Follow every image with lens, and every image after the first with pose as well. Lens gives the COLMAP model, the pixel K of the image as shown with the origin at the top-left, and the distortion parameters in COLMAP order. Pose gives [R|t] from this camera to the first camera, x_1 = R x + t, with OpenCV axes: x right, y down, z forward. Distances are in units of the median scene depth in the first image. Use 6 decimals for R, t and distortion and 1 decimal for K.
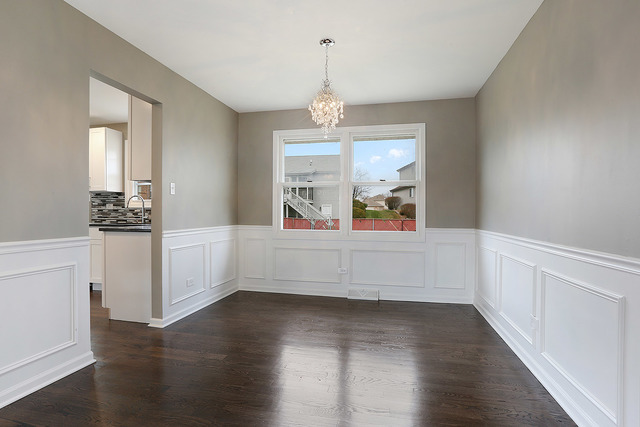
lens RADIAL K [[325.6, 0, 320.0], [0, 325.6, 213.5], [0, 0, 1]] dist [-0.000326, 0.000186]
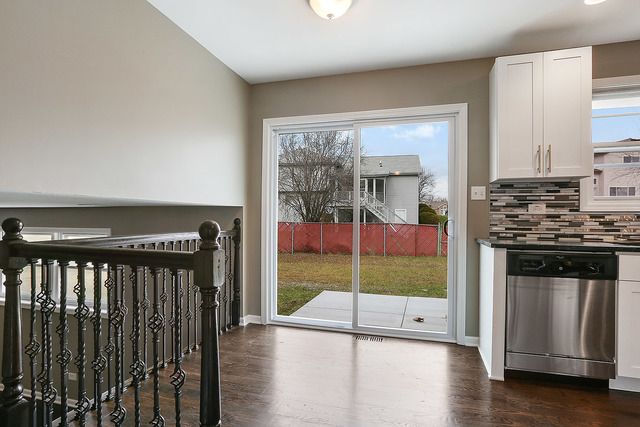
lens RADIAL K [[325.6, 0, 320.0], [0, 325.6, 213.5], [0, 0, 1]] dist [-0.000326, 0.000186]
pose [[0.998710, 0.004454, -0.050580, -0.955231], [-0.005181, 0.999885, -0.014250, -0.004814], [0.050510, 0.014494, 0.998618, 0.453333]]
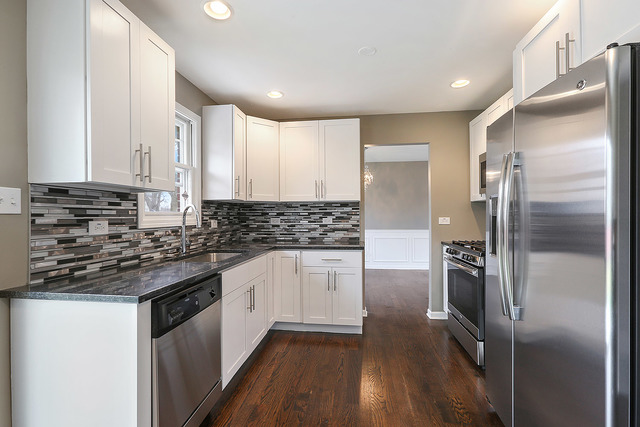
lens RADIAL K [[289.0, 0, 320.0], [0, 289.0, 213.5], [0, 0, 1]] dist [-0.013343, -0.000009]
pose [[-0.081212, 0.004739, 0.996686, -0.981865], [0.013581, 0.999901, -0.003648, -0.032507], [-0.996604, 0.013239, -0.081268, 0.762086]]
